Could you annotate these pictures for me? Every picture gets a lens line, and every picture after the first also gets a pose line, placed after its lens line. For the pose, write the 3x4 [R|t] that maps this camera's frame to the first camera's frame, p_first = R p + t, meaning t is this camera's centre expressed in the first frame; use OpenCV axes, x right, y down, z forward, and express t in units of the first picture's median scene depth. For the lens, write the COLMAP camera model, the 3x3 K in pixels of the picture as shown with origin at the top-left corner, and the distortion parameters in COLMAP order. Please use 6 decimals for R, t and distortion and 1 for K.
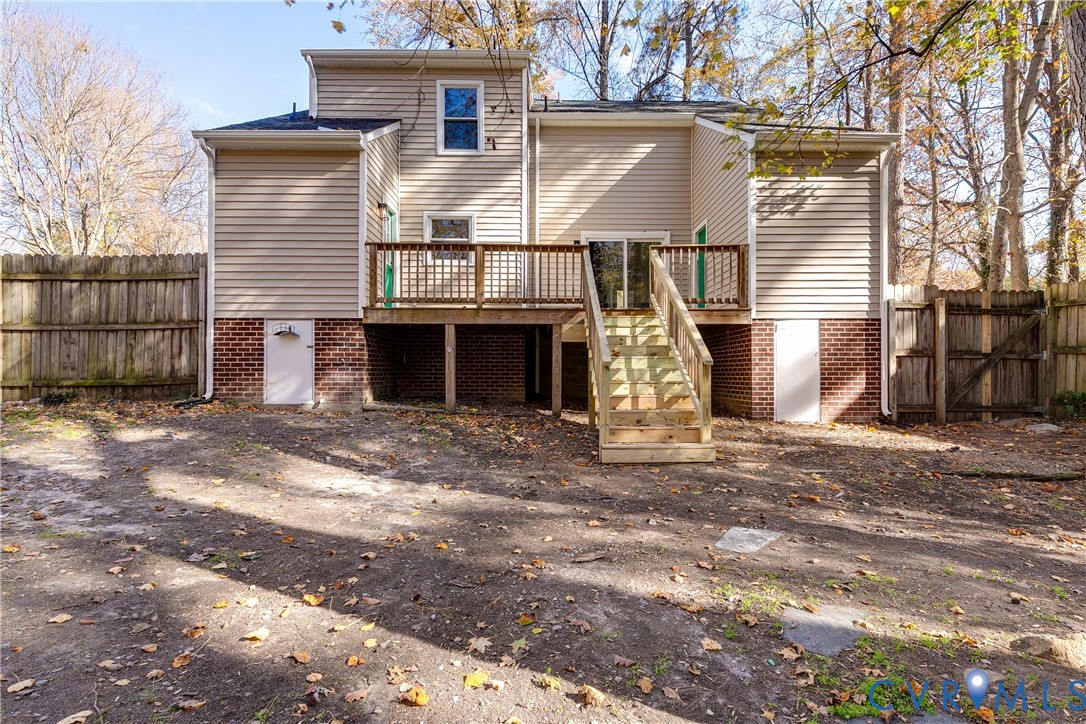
lens RADIAL K [[502.9, 0, 541.7], [0, 502.9, 372.1], [0, 0, 1]] dist [-0.000820, -0.000238]
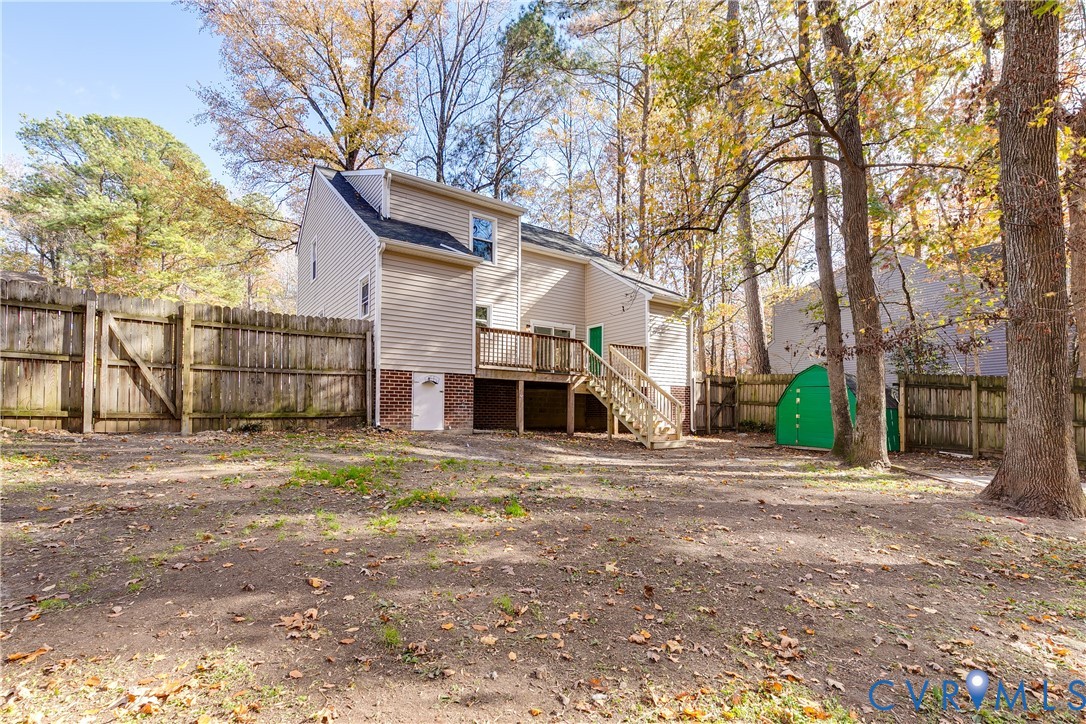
lens RADIAL K [[497.8, 0, 542.6], [0, 497.8, 402.0], [0, 0, 1]] dist [0.000128, -0.000028]
pose [[0.821519, 0.018300, 0.569888, -1.053509], [-0.009059, 0.999778, -0.019045, 0.005676], [-0.570110, 0.010483, 0.821502, -0.384580]]
